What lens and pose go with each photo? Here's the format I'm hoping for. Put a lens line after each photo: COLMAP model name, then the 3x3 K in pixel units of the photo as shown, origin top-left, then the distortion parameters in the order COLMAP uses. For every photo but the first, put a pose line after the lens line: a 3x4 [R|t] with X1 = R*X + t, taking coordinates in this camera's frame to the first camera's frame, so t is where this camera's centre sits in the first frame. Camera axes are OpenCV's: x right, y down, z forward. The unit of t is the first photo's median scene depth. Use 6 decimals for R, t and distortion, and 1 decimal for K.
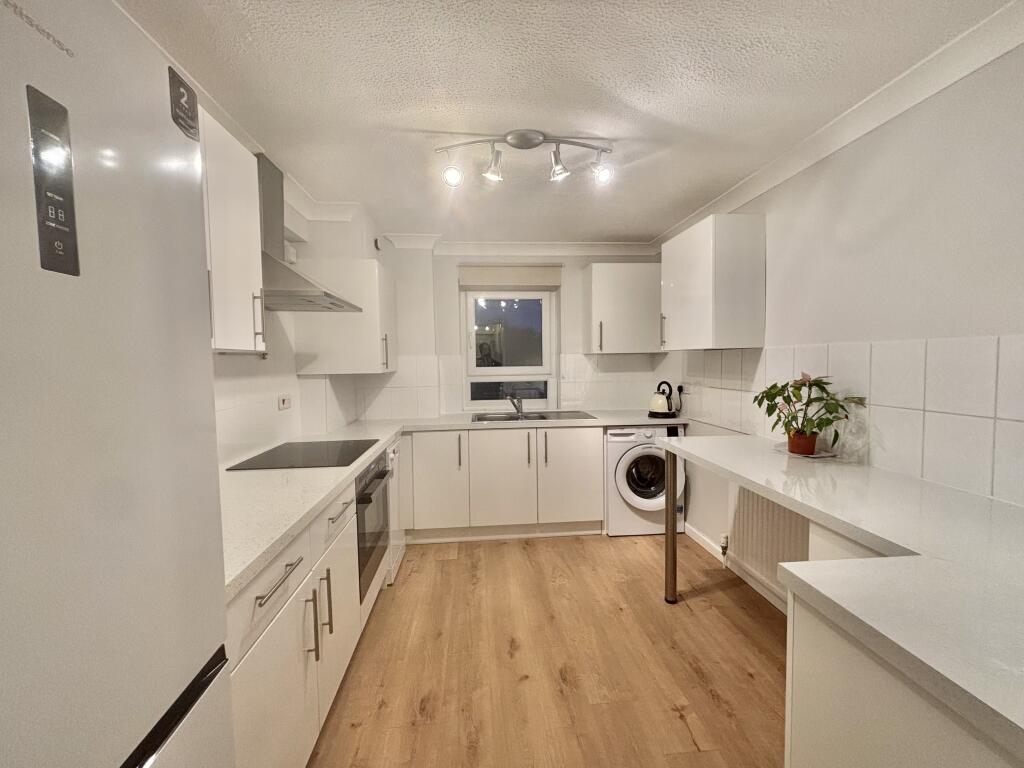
lens RADIAL K [[412.2, 0, 510.0], [0, 412.2, 383.4], [0, 0, 1]] dist [-0.000537, 0.000014]
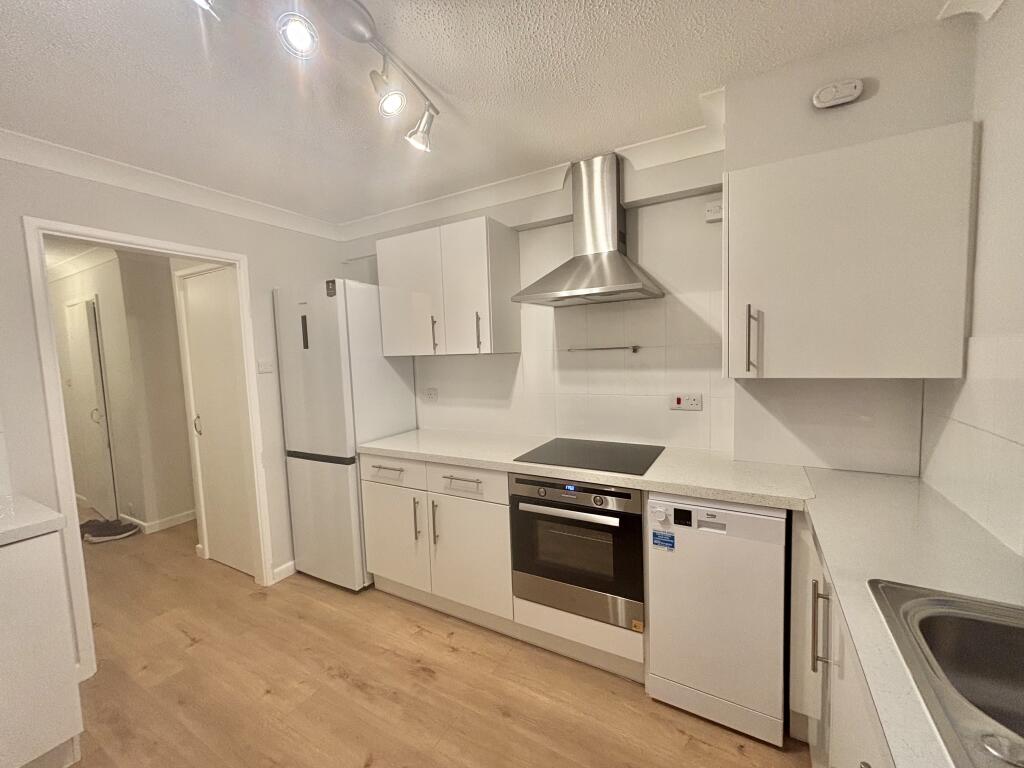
lens RADIAL K [[412.2, 0, 509.8], [0, 412.2, 386.4], [0, 0, 1]] dist [-0.000537, 0.000014]
pose [[-0.578164, 0.089911, -0.810952, 0.467901], [-0.001539, 0.993788, 0.111280, -0.108720], [0.815919, 0.065586, -0.574434, 1.653674]]
